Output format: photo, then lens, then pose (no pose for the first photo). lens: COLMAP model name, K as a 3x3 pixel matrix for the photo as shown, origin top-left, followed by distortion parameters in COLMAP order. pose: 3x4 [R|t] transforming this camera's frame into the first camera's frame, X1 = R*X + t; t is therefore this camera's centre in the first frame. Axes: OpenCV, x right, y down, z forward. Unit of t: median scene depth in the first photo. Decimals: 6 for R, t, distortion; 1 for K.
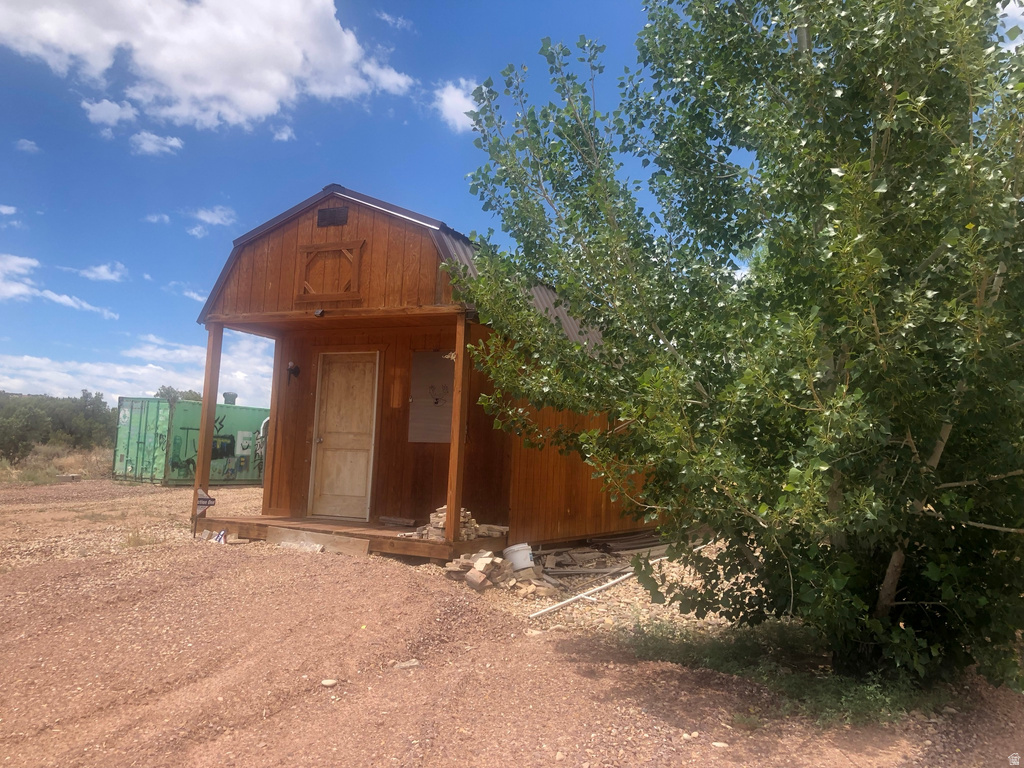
lens RADIAL K [[839.2, 0, 512.0], [0, 839.2, 384.0], [0, 0, 1]] dist [-0.001328, 0.003383]
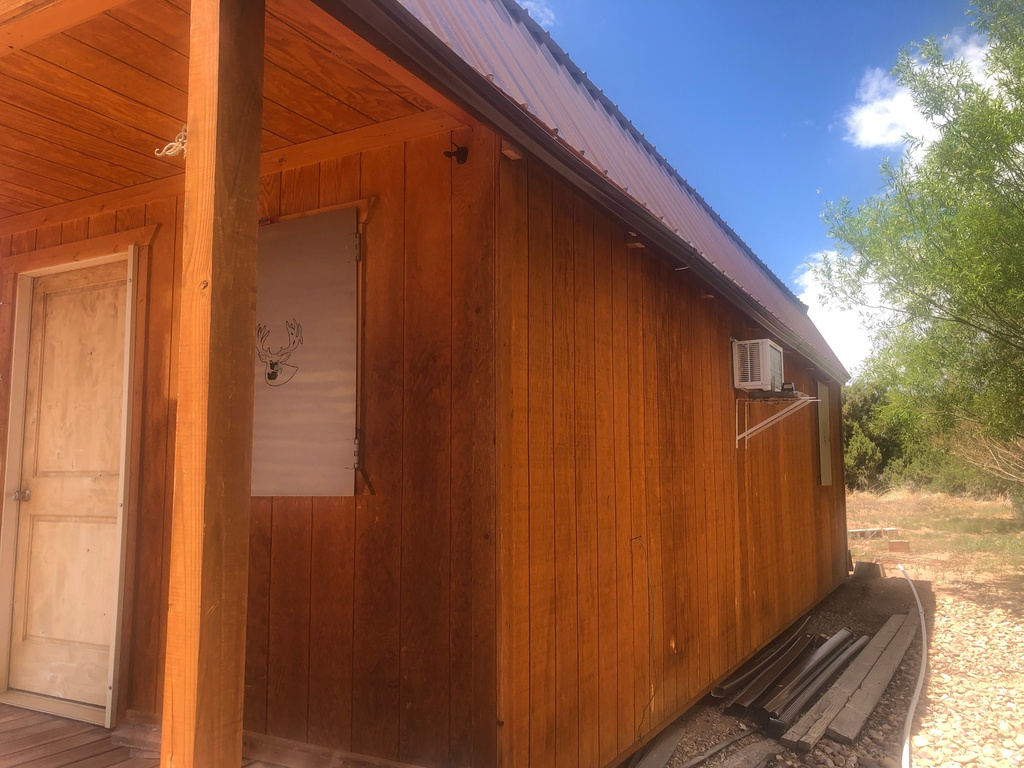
lens RADIAL K [[839.2, 0, 512.0], [0, 839.2, 384.0], [0, 0, 1]] dist [-0.001328, 0.003383]
pose [[0.997108, -0.051395, -0.055989, 0.021858], [0.050680, 0.998615, -0.014127, 0.033359], [0.056638, 0.011248, 0.998331, 0.634957]]
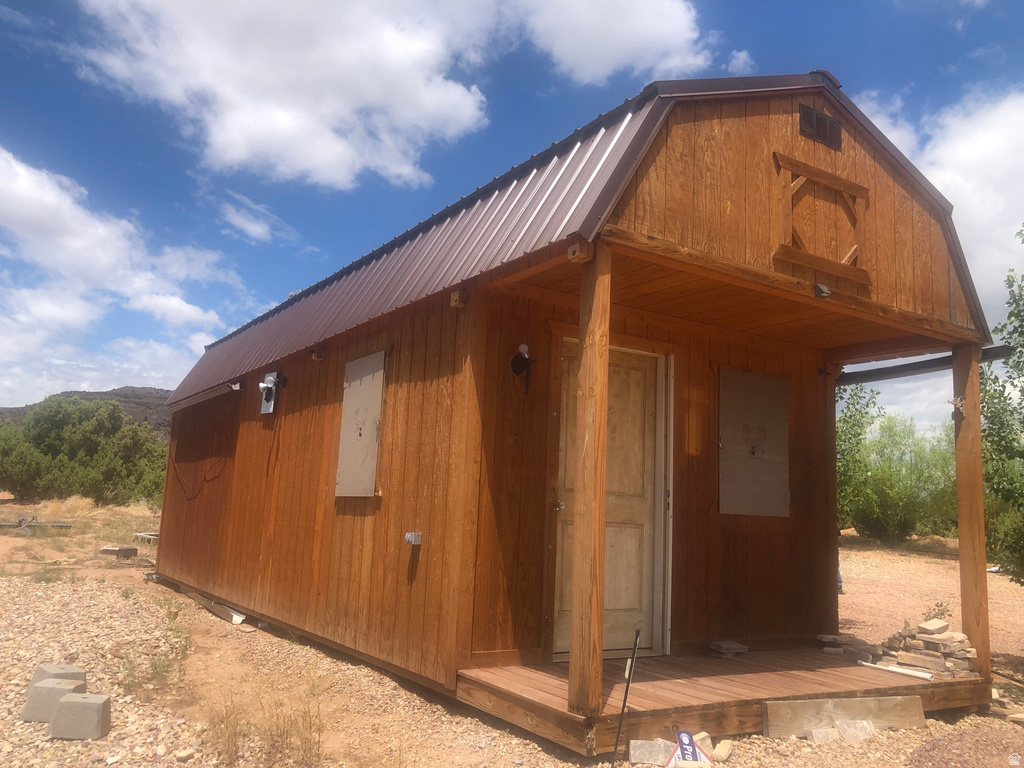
lens RADIAL K [[838.3, 0, 511.1], [0, 838.3, 375.1], [0, 0, 1]] dist [-0.000536, -0.001109]
pose [[0.540426, 0.124239, 0.832169, -0.695389], [-0.109732, 0.990998, -0.076690, 0.031281], [-0.834206, -0.049870, 0.549194, 0.757834]]
